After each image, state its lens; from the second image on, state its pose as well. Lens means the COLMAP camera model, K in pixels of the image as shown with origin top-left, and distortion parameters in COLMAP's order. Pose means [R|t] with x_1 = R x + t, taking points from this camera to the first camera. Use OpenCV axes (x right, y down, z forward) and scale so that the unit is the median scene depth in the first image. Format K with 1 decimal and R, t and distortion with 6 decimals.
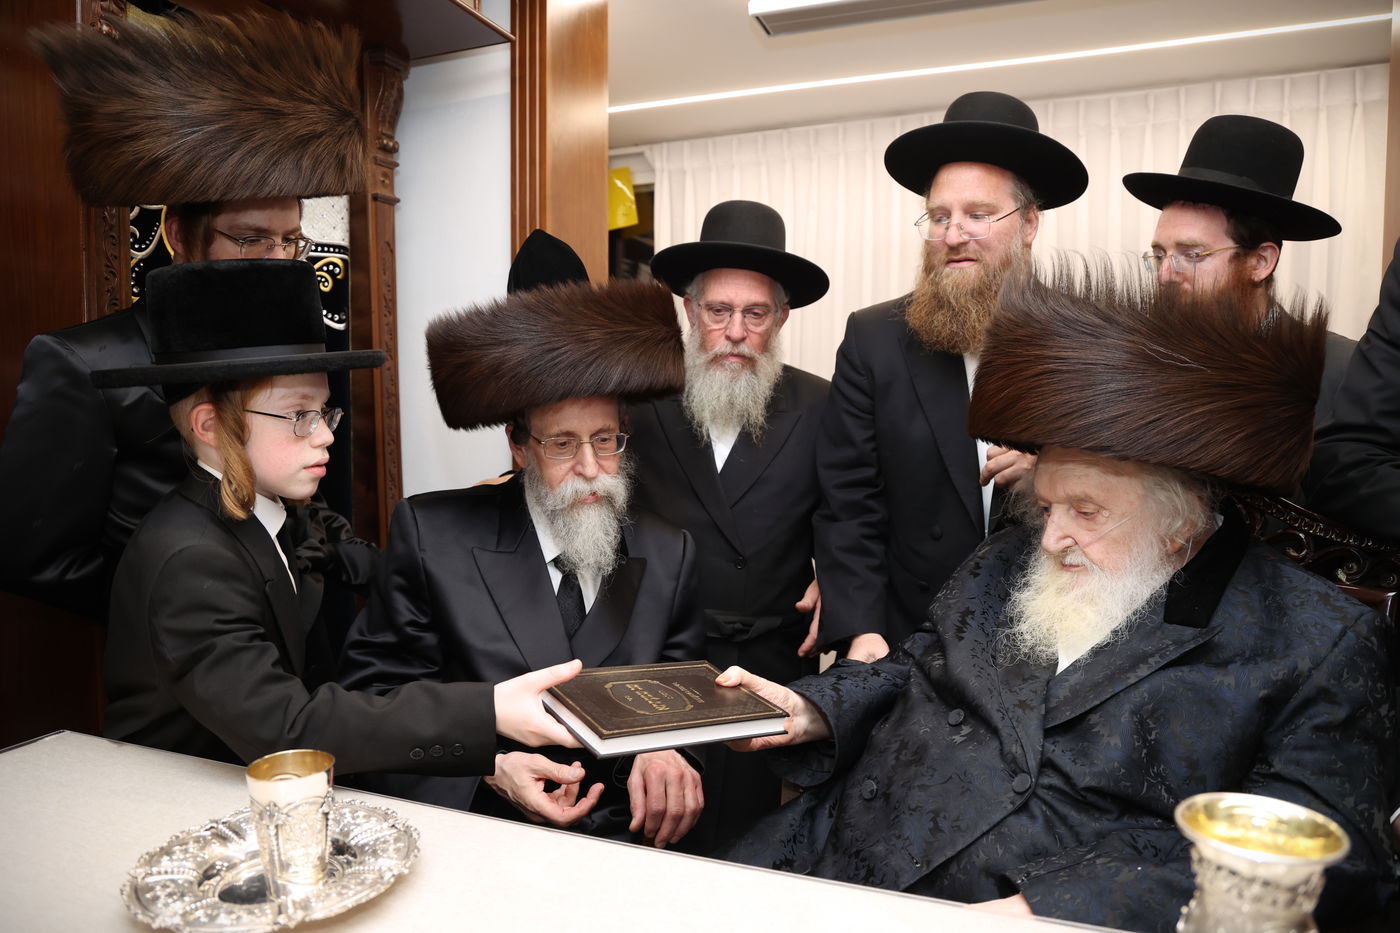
lens RADIAL K [[962.9, 0, 716.4], [0, 962.9, 439.8], [0, 0, 1]] dist [-0.030730, 0.008833]
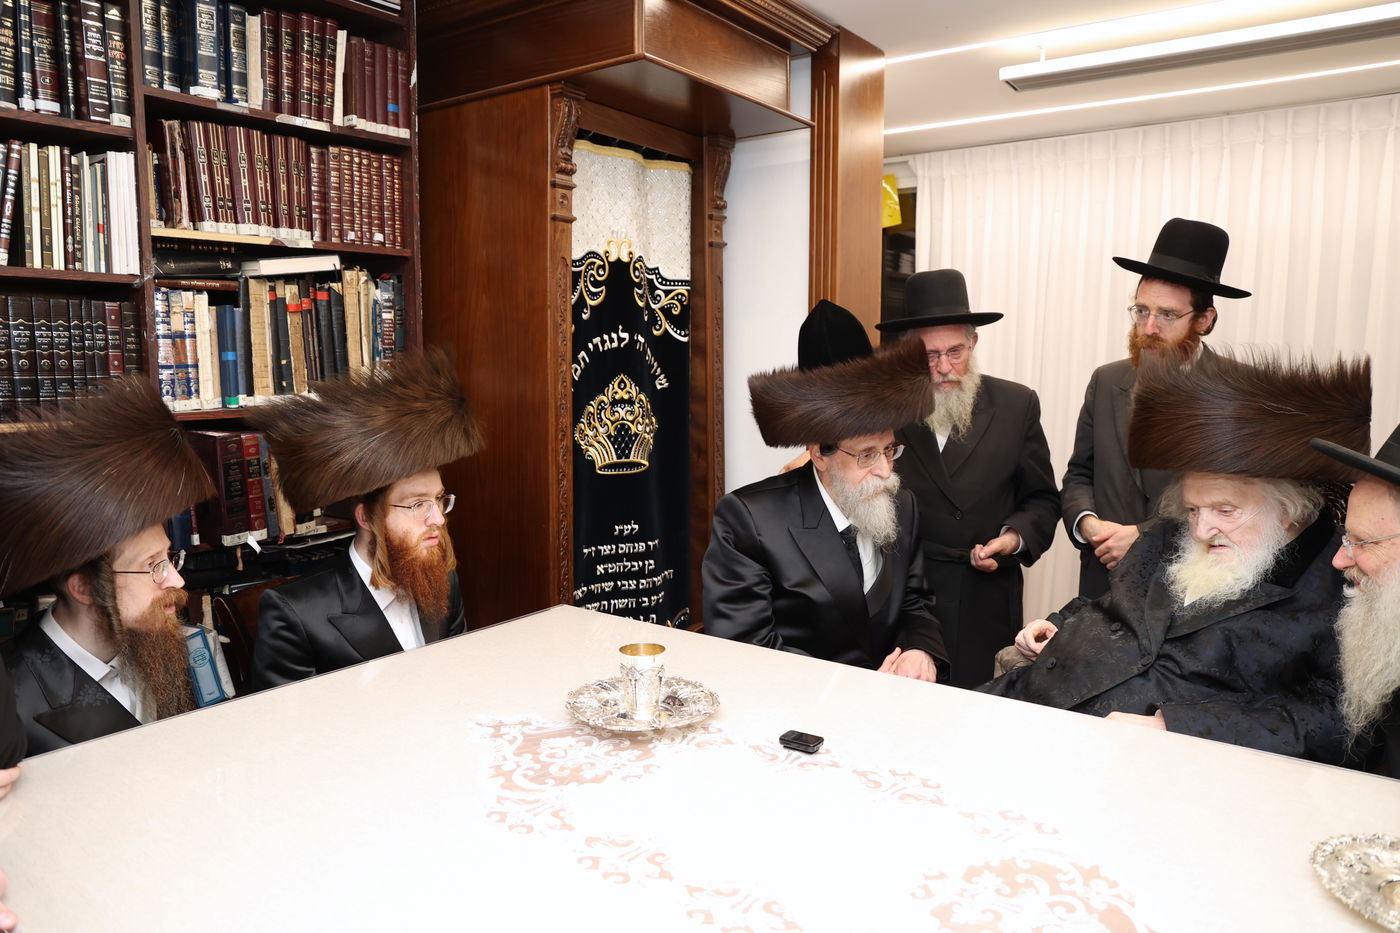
lens RADIAL K [[954.8, 0, 714.7], [0, 954.8, 470.1], [0, 0, 1]] dist [-0.097823, 0.057888]
pose [[0.965063, 0.034069, -0.259793, 0.012652], [-0.013543, 0.996671, 0.080393, -0.039897], [0.261667, -0.074066, 0.962312, -0.319379]]
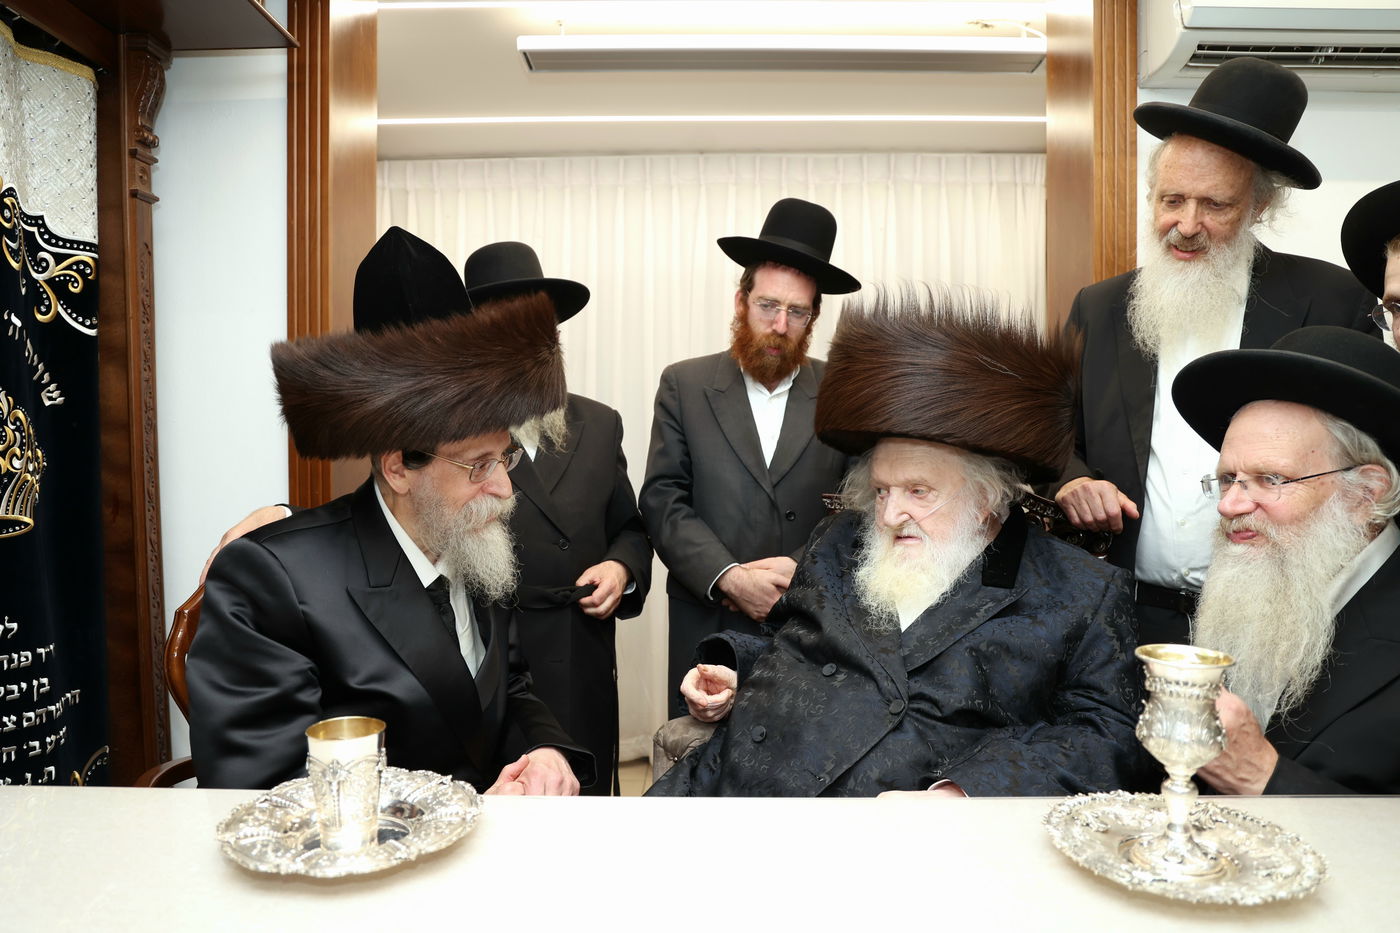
lens RADIAL K [[954.8, 0, 714.7], [0, 954.8, 470.1], [0, 0, 1]] dist [-0.097823, 0.057888]
pose [[0.938148, -0.013523, 0.345971, -0.138502], [0.014321, 0.999897, 0.000250, 0.020471], [-0.345939, 0.004720, 0.938245, -0.025650]]
